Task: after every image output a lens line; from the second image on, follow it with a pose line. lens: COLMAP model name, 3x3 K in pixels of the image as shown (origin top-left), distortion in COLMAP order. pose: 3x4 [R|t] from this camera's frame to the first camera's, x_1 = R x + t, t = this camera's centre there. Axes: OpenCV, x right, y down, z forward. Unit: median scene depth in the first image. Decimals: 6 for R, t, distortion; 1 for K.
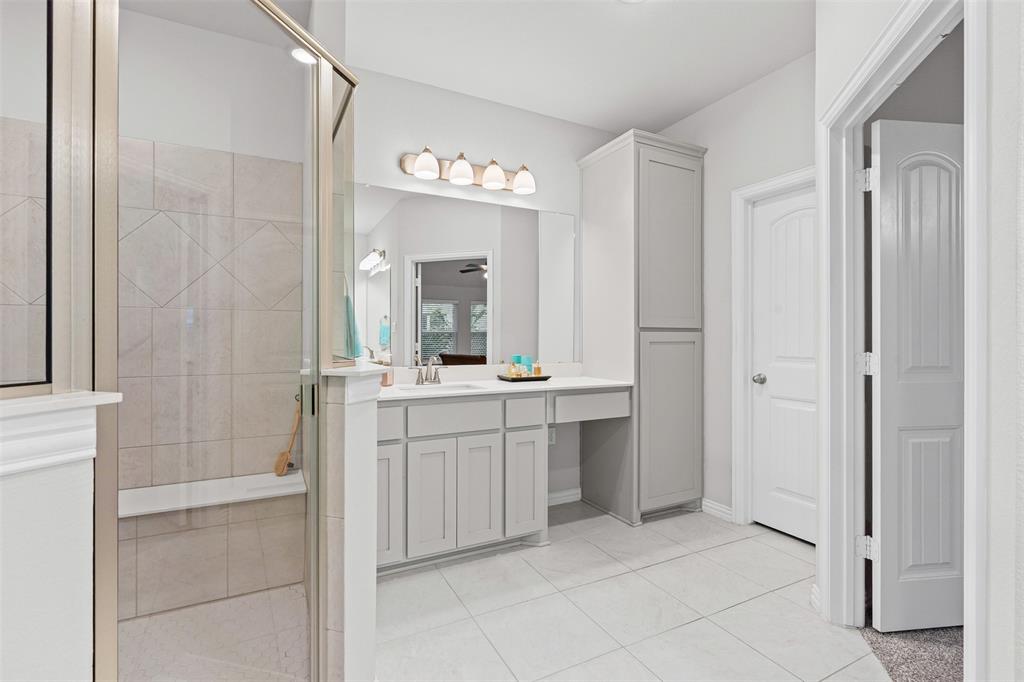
lens RADIAL K [[468.8, 0, 509.4], [0, 468.8, 340.1], [0, 0, 1]] dist [-0.003276, 0.000604]
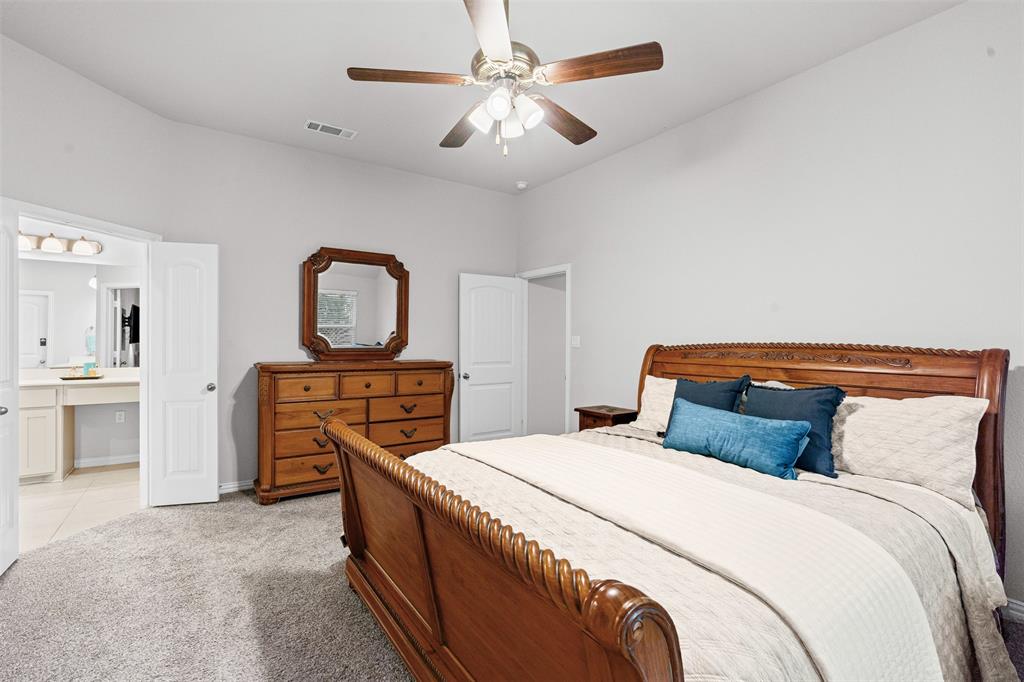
lens RADIAL K [[468.8, 0, 510.6], [0, 468.8, 342.9], [0, 0, 1]] dist [-0.003276, 0.000604]
pose [[0.993403, 0.006468, 0.114494, 1.297415], [-0.006181, 0.999977, -0.002867, -0.037146], [-0.114510, 0.002140, 0.993420, -0.692037]]
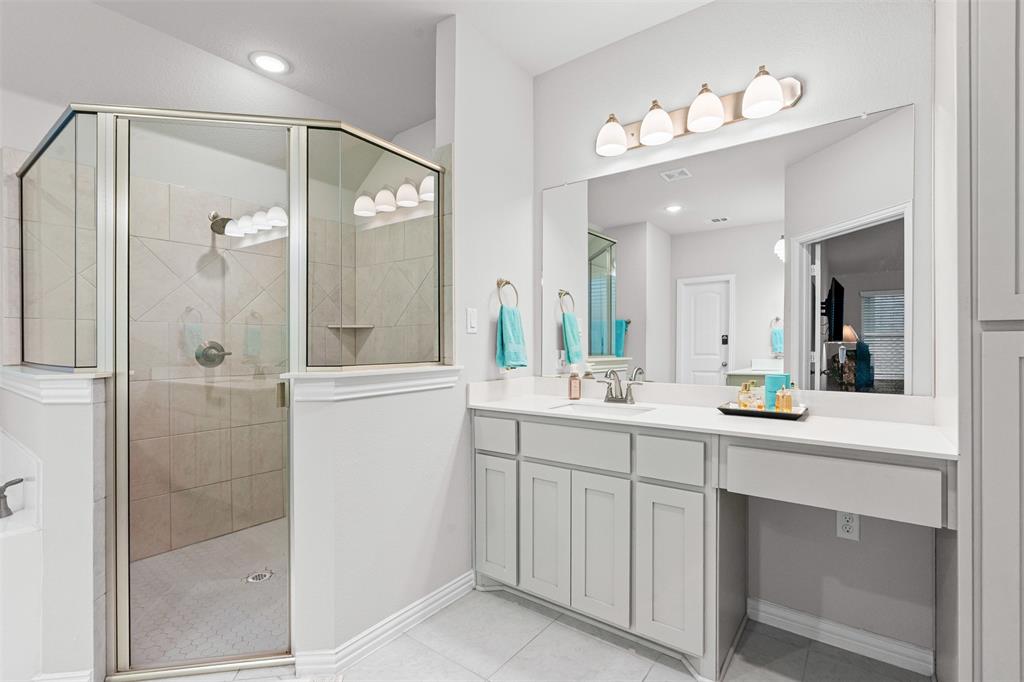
lens RADIAL K [[468.8, 0, 517.5], [0, 468.8, 345.4], [0, 0, 1]] dist [-0.003276, 0.000604]
pose [[0.436578, 0.001226, -0.899666, 0.470815], [-0.004609, 0.999989, -0.000874, -0.004394], [0.899655, 0.004528, 0.436579, 0.463276]]
